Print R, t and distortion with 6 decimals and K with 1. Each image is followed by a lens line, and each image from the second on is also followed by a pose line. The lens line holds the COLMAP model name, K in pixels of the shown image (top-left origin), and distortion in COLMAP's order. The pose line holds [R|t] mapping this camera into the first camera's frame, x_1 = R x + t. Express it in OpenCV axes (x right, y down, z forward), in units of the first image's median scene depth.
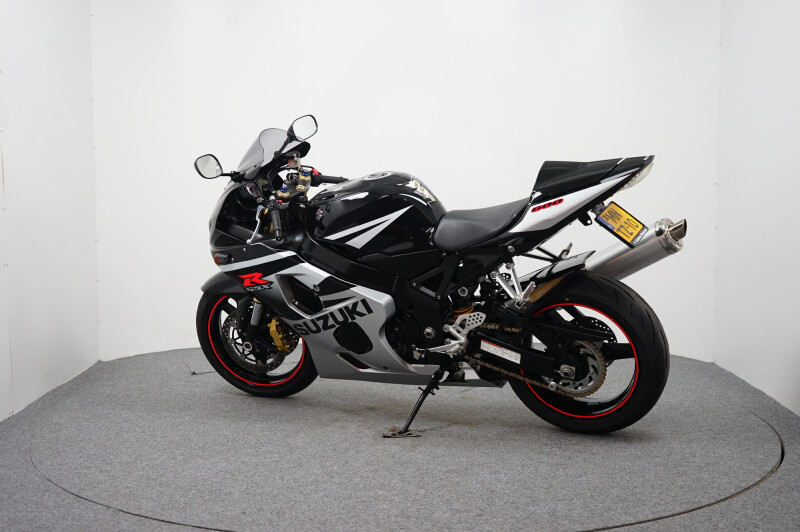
lens RADIAL K [[1100.4, 0, 400.0], [0, 1100.4, 266.0], [0, 0, 1]] dist [-0.009864, -0.002480]
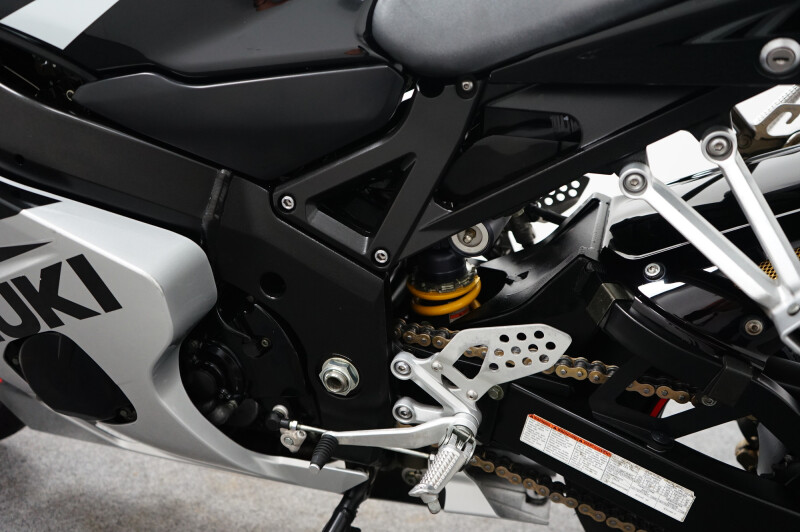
lens RADIAL K [[724.4, 0, 400.0], [0, 724.4, 266.0], [0, 0, 1]] dist [0.002249, 0.003538]
pose [[0.986039, 0.020856, 0.165205, 0.011093], [-0.042403, 0.990868, 0.127995, 0.008337], [-0.161027, -0.133213, 0.977918, 0.824067]]
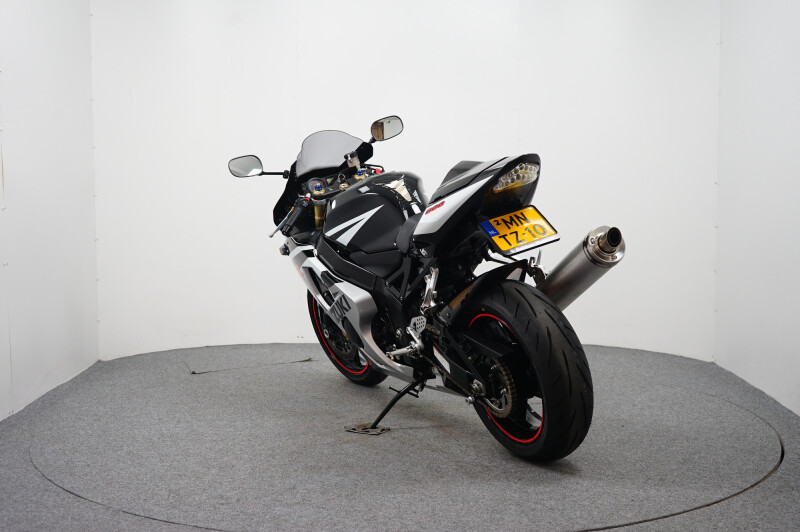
lens RADIAL K [[1100.4, 0, 400.0], [0, 1100.4, 266.0], [0, 0, 1]] dist [-0.009864, -0.002480]
pose [[0.823461, 0.059987, -0.564193, 0.591253], [-0.065533, 0.997796, 0.010440, -0.010916], [0.563576, 0.028376, 0.825577, 0.172741]]
